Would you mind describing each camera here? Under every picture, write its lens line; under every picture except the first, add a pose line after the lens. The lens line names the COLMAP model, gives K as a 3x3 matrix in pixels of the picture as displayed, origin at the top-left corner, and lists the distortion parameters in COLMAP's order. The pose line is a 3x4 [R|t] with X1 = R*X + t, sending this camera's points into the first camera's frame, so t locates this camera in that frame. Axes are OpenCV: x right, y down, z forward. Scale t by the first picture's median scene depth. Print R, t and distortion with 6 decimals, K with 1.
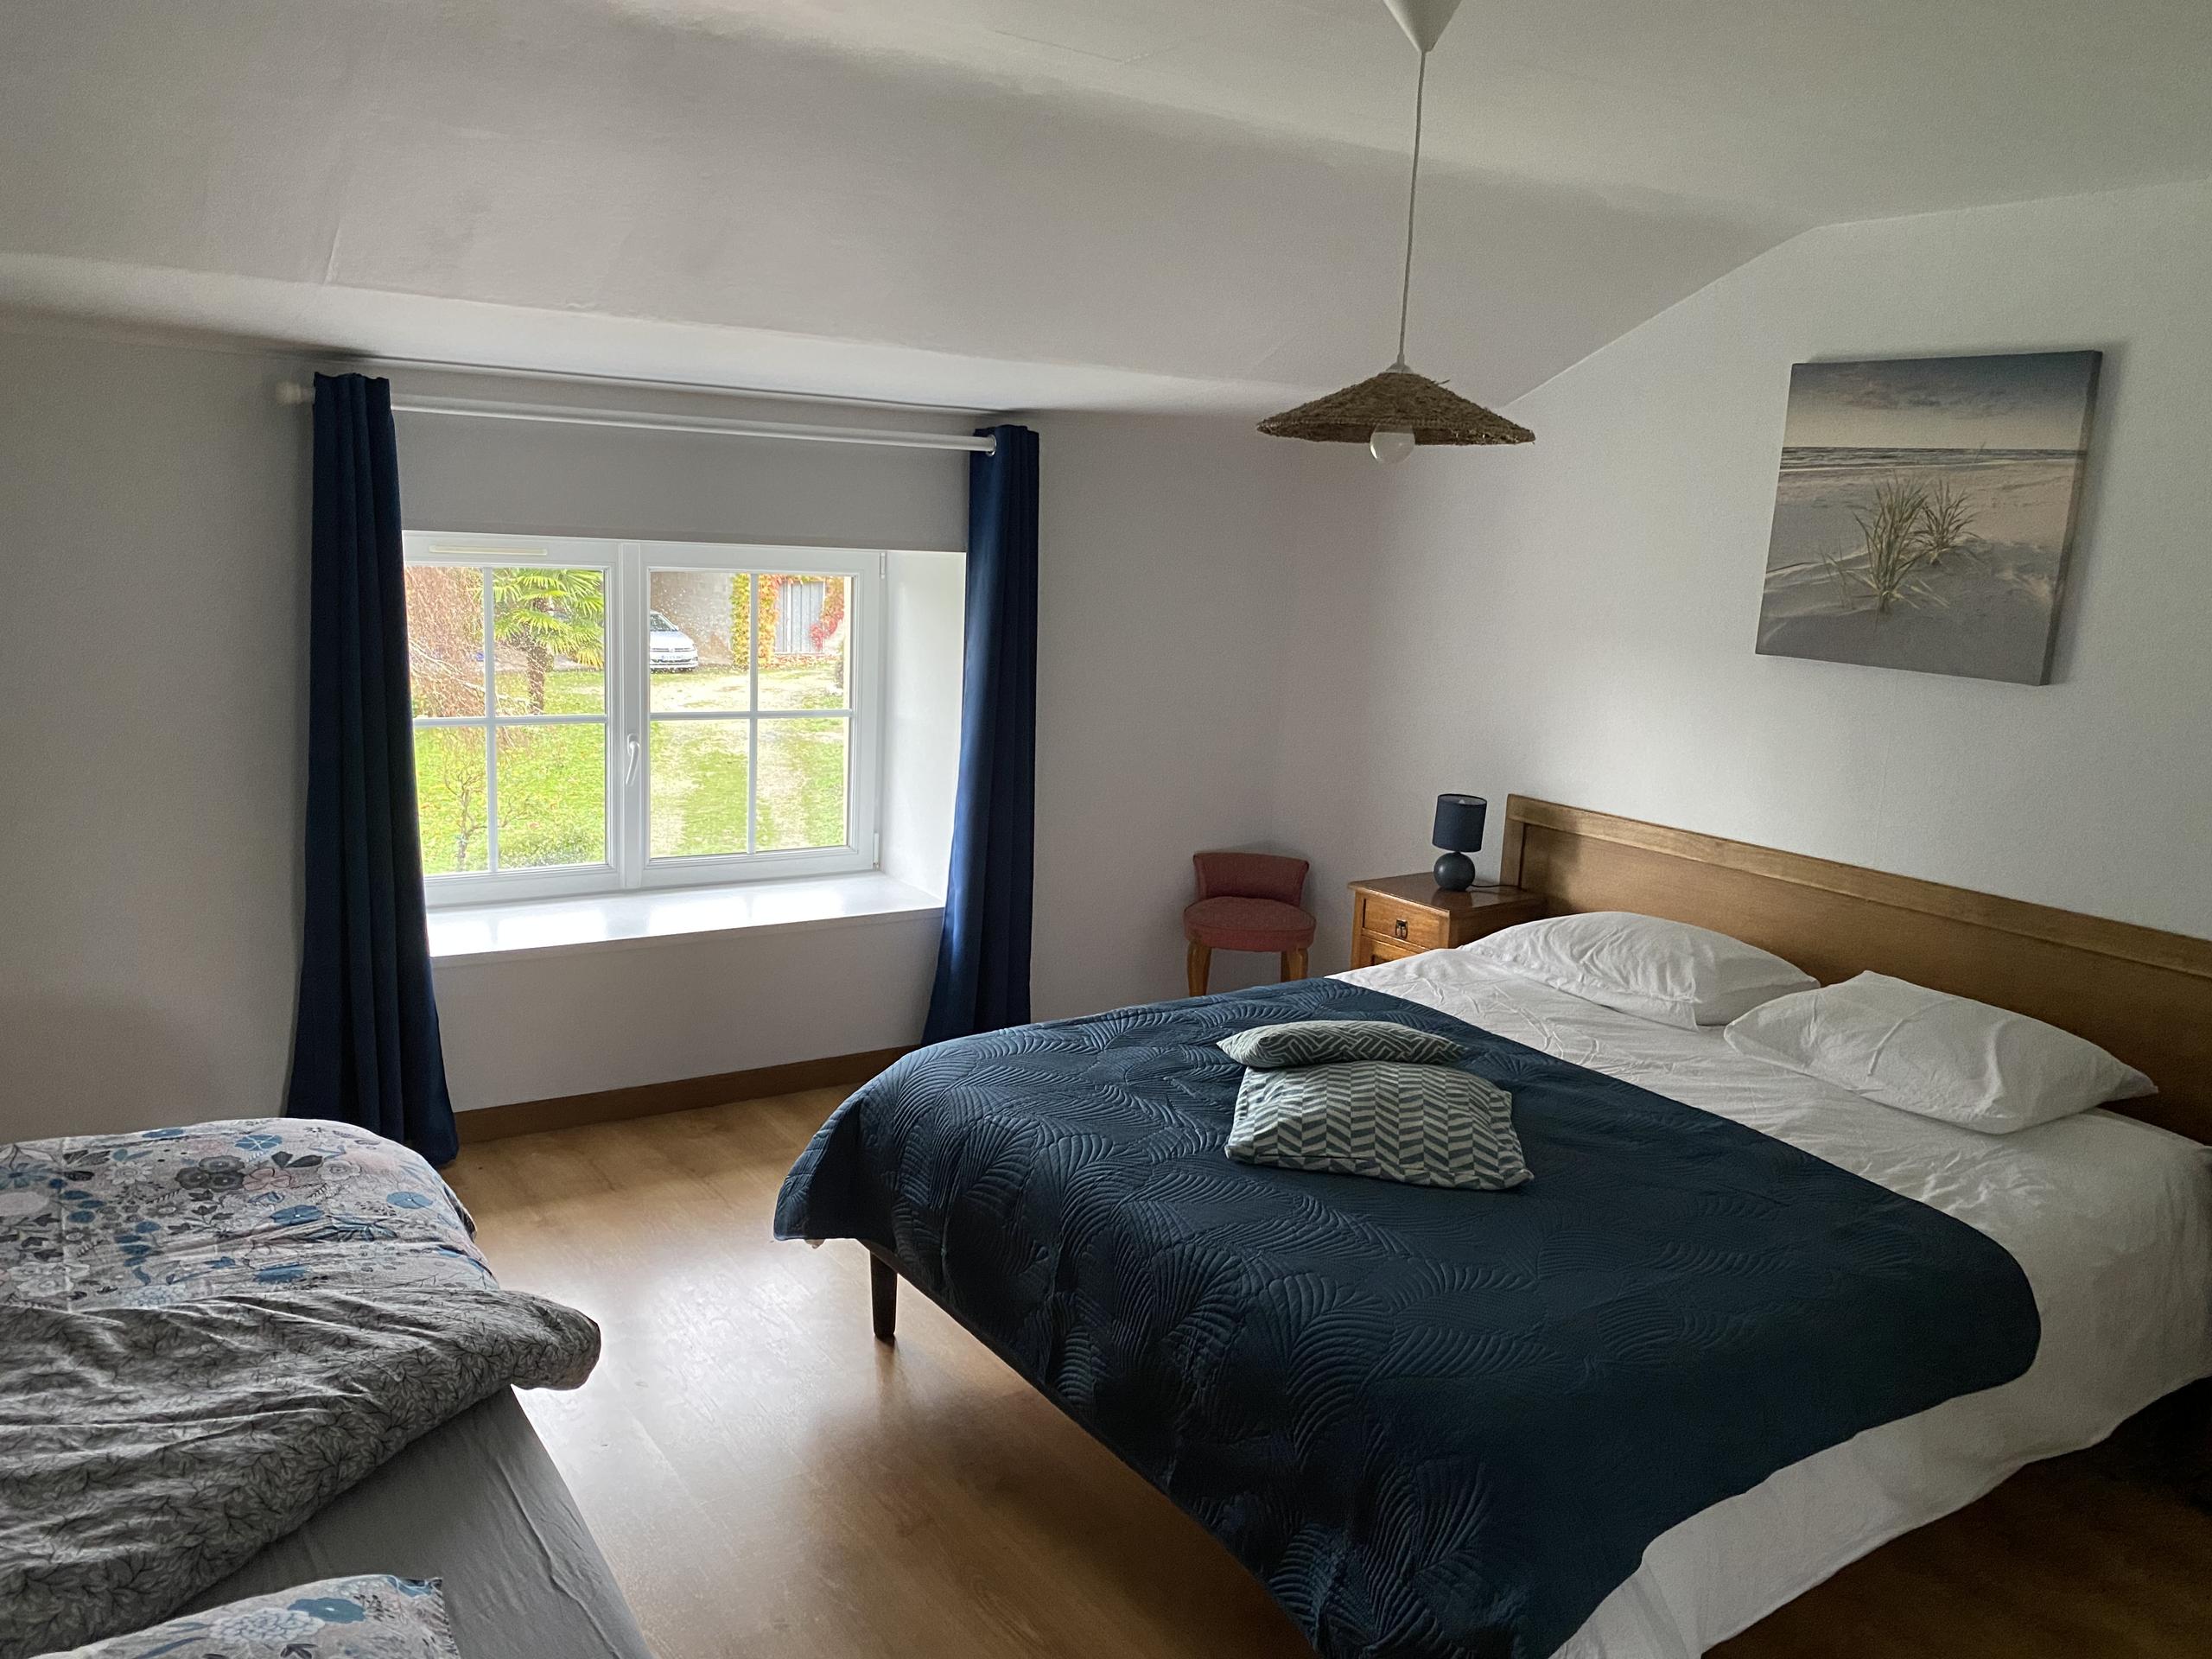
lens RADIAL K [[1681.0, 0, 1109.7], [0, 1681.0, 828.3], [0, 0, 1]] dist [-0.009581, -0.000046]
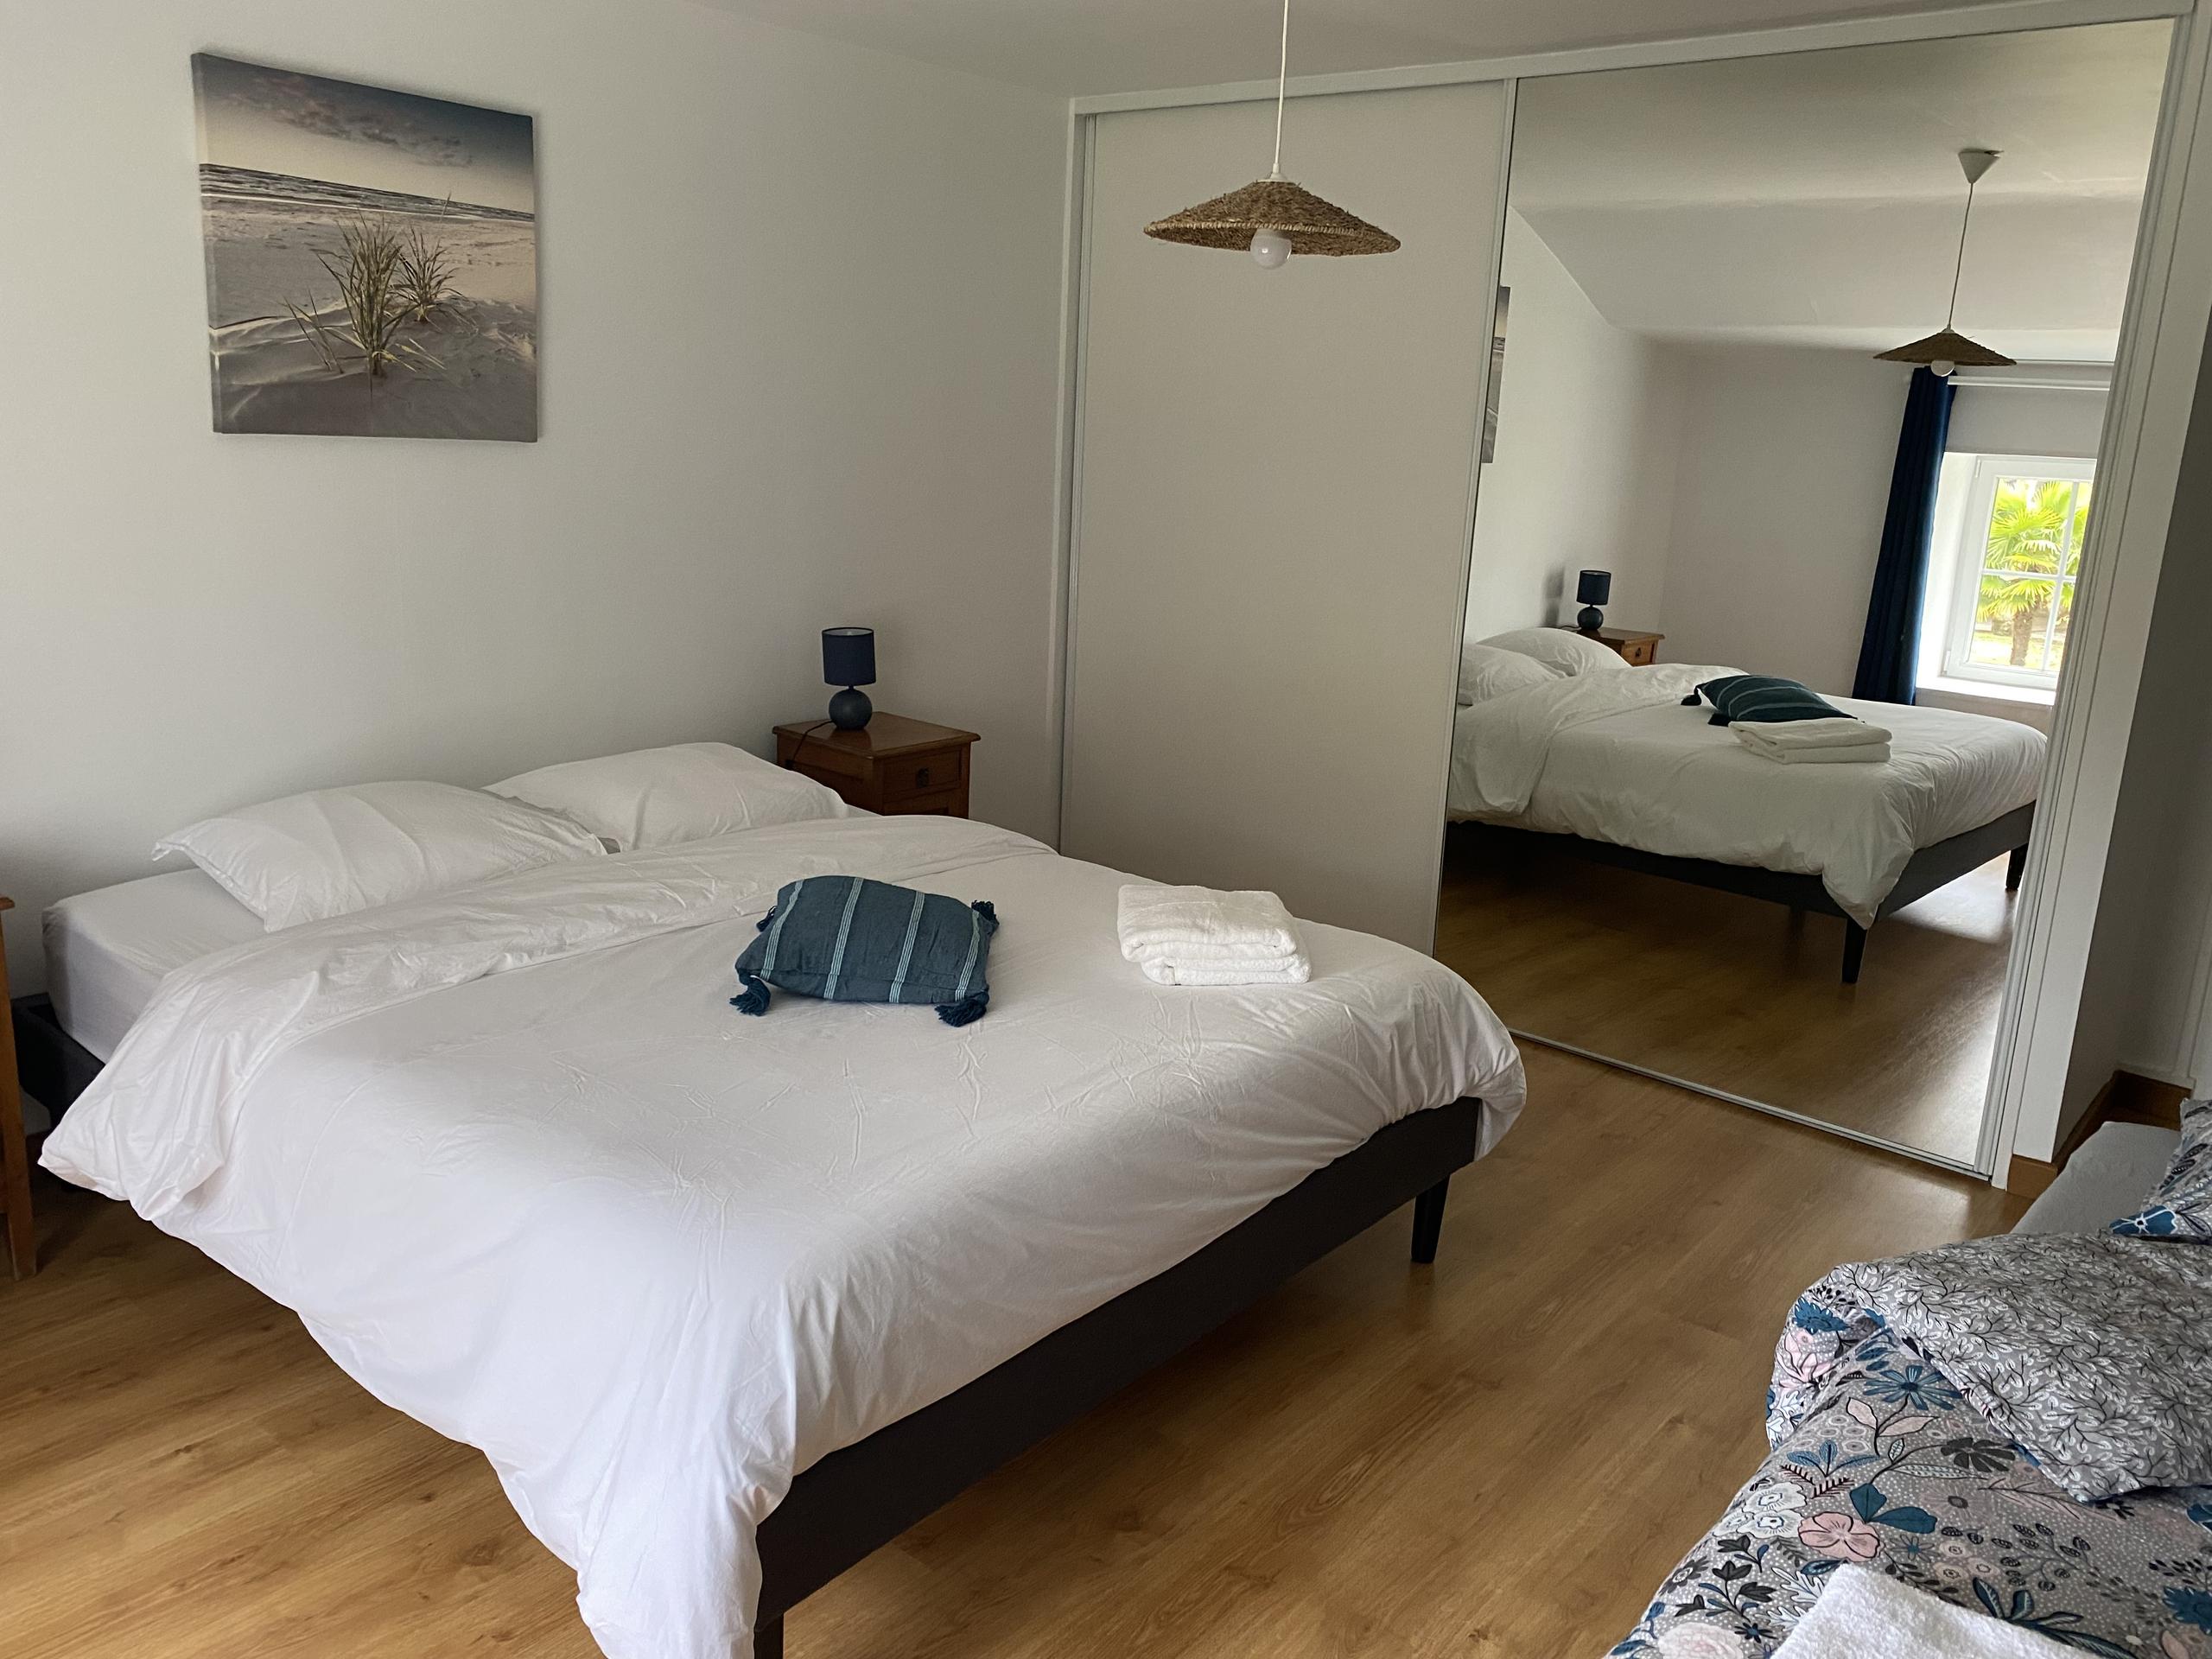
lens RADIAL K [[1681.0, 0, 1110.1], [0, 1681.0, 830.7], [0, 0, 1]] dist [-0.009581, -0.000046]
pose [[-0.298098, -0.304502, 0.904664, -0.561426], [0.095816, 0.933420, 0.345754, -0.176917], [-0.949714, 0.189750, -0.249074, 0.908167]]
